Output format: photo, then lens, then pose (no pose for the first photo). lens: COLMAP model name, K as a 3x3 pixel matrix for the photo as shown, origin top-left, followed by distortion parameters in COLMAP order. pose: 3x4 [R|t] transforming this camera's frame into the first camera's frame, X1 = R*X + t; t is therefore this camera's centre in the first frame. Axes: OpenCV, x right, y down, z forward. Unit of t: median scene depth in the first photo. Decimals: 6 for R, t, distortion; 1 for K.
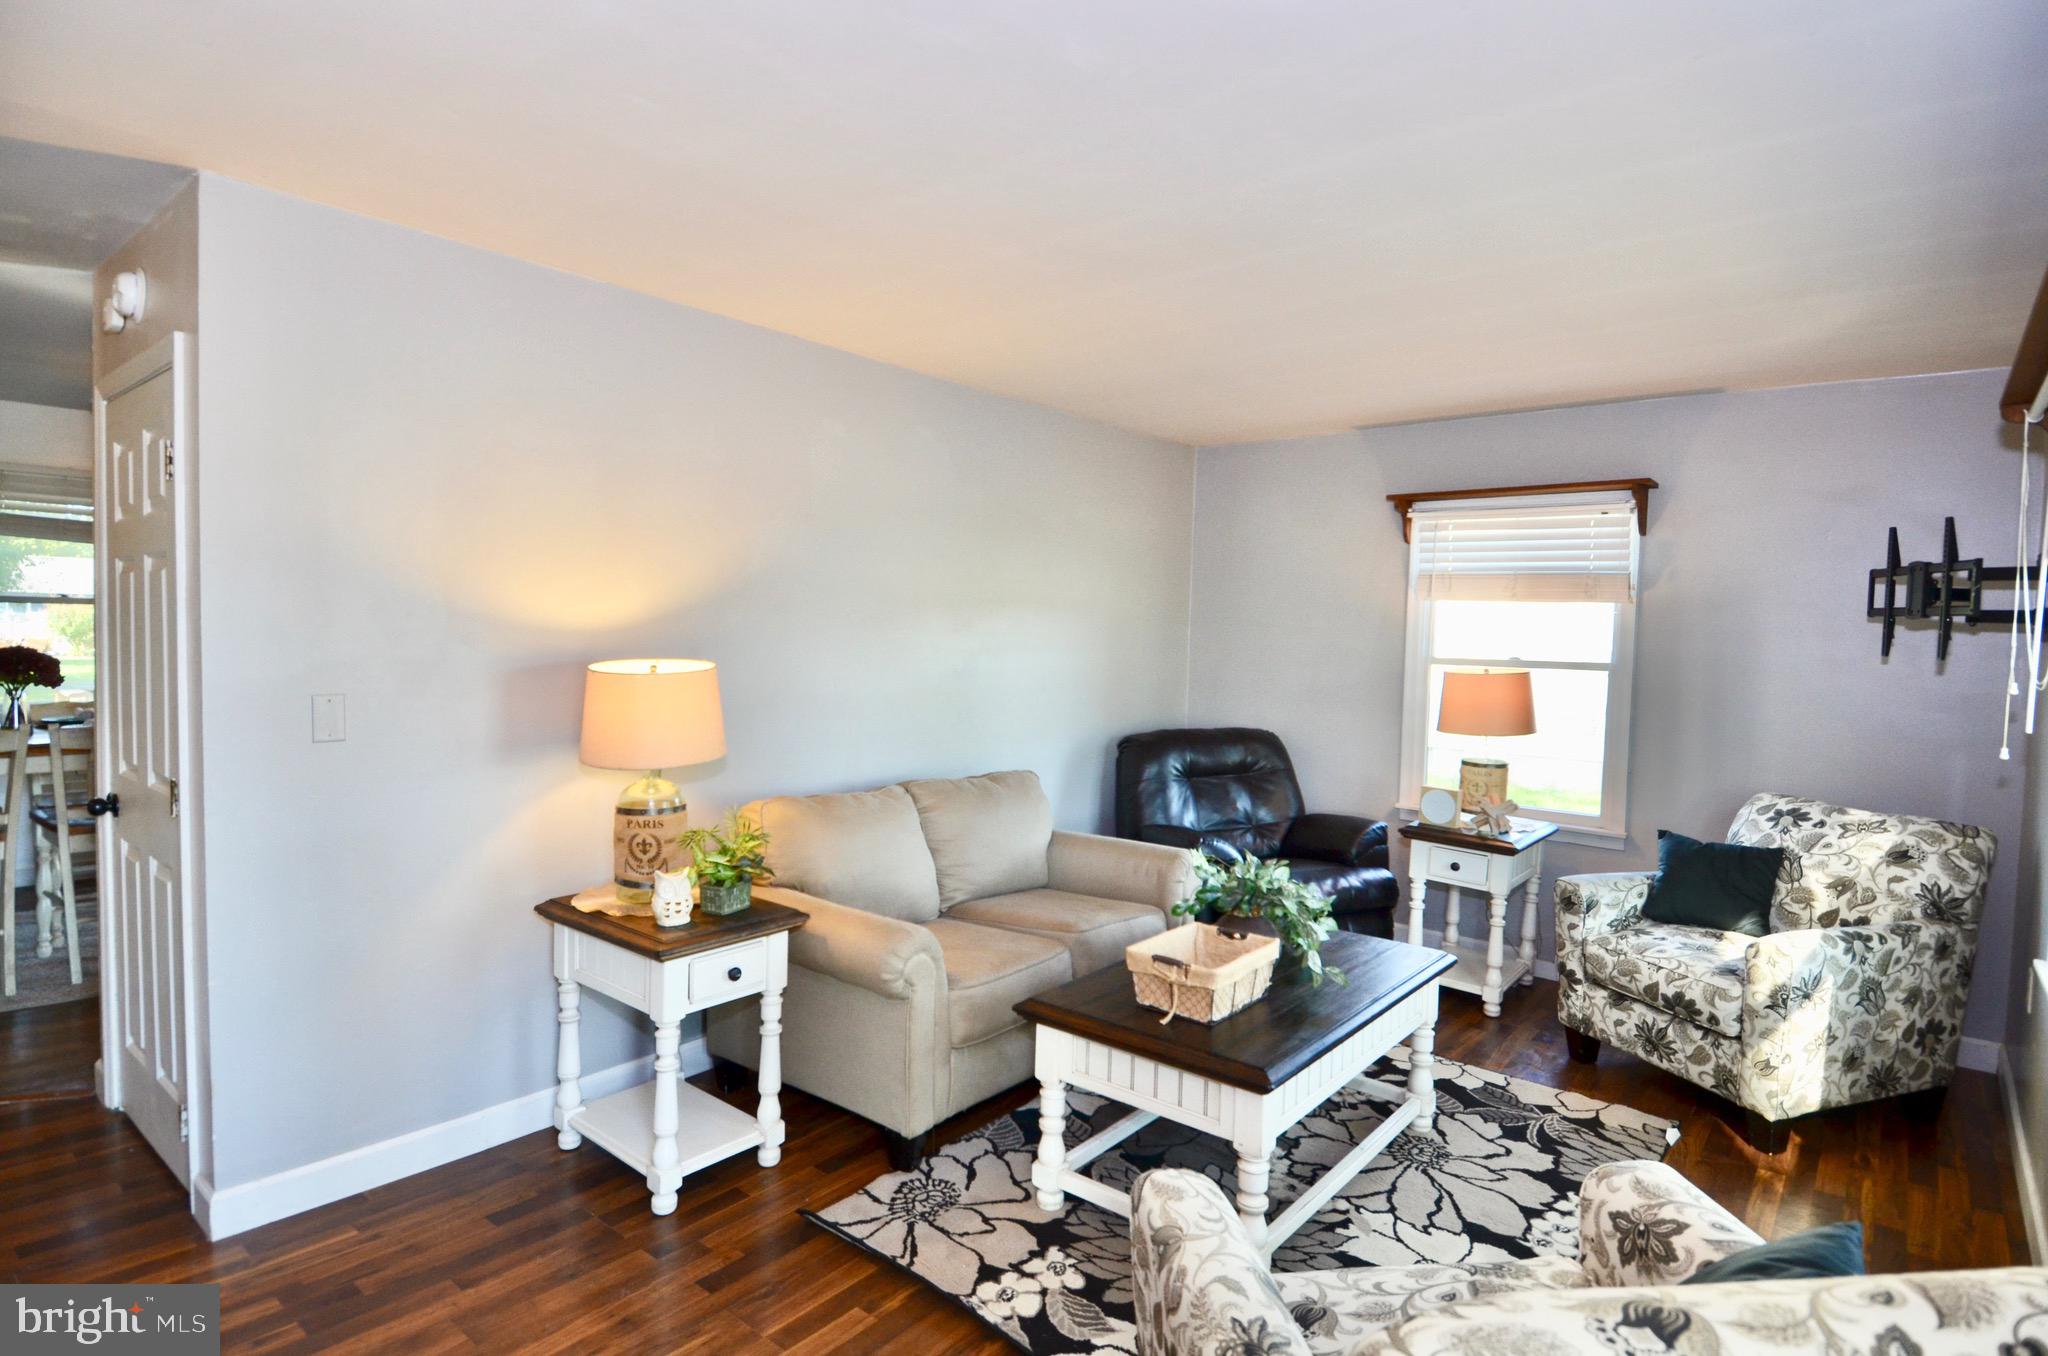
lens RADIAL K [[1062.3, 0, 1049.3], [0, 1062.3, 686.4], [0, 0, 1]] dist [0.017802, -0.022084]
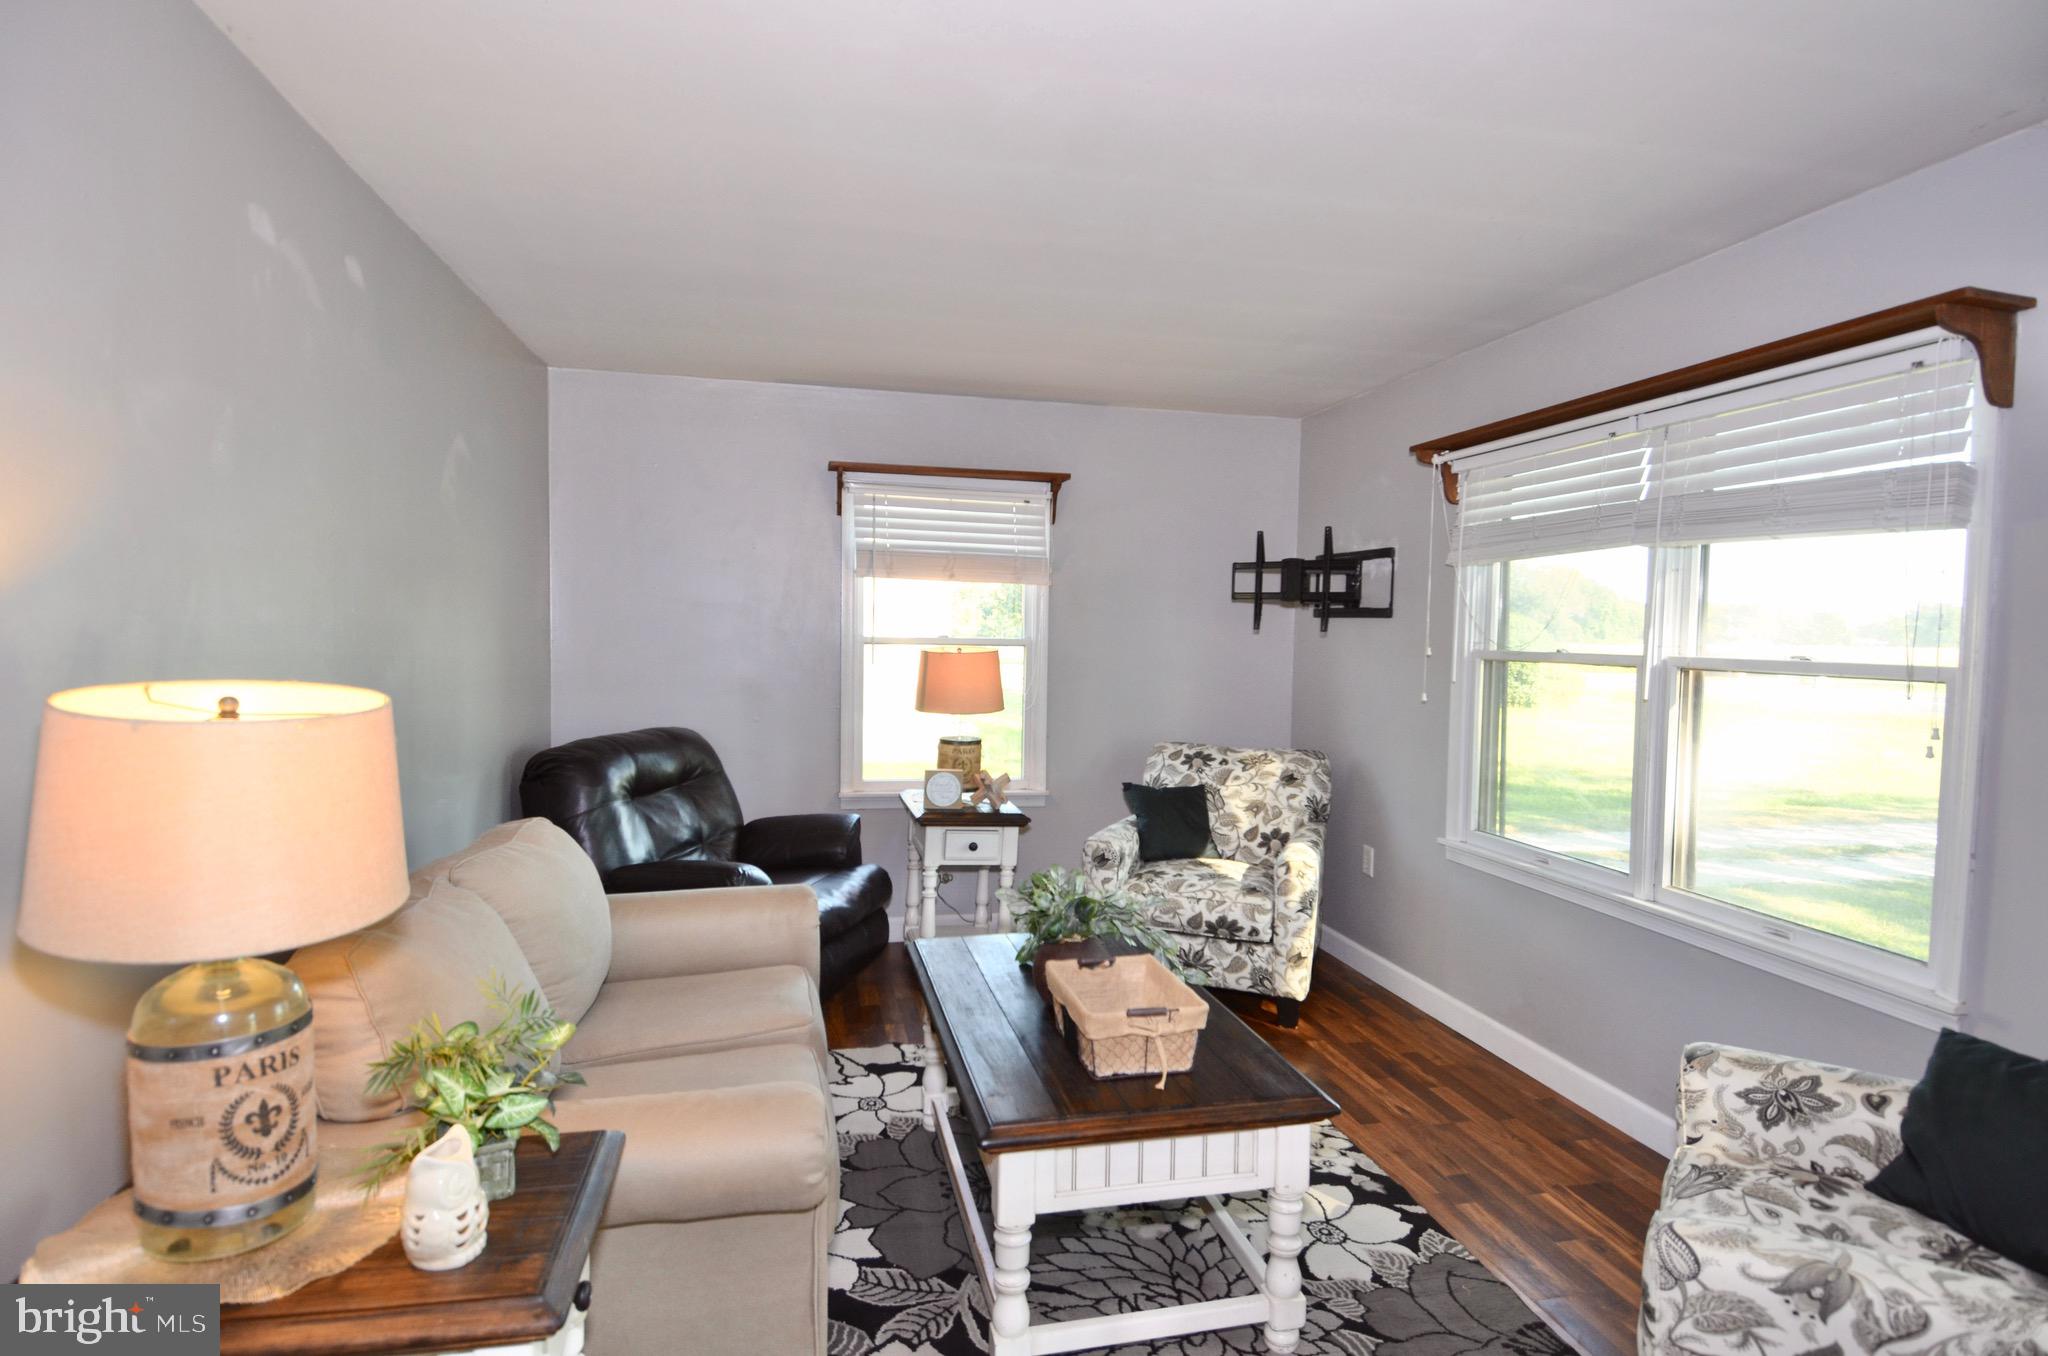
lens RADIAL K [[1062.3, 0, 1024.3], [0, 1062.3, 684.9], [0, 0, 1]] dist [0.017802, -0.022084]
pose [[0.626251, -0.056549, 0.777568, -0.435135], [0.037832, 0.998395, 0.042138, -0.026909], [-0.778703, 0.003028, 0.627385, 0.414191]]
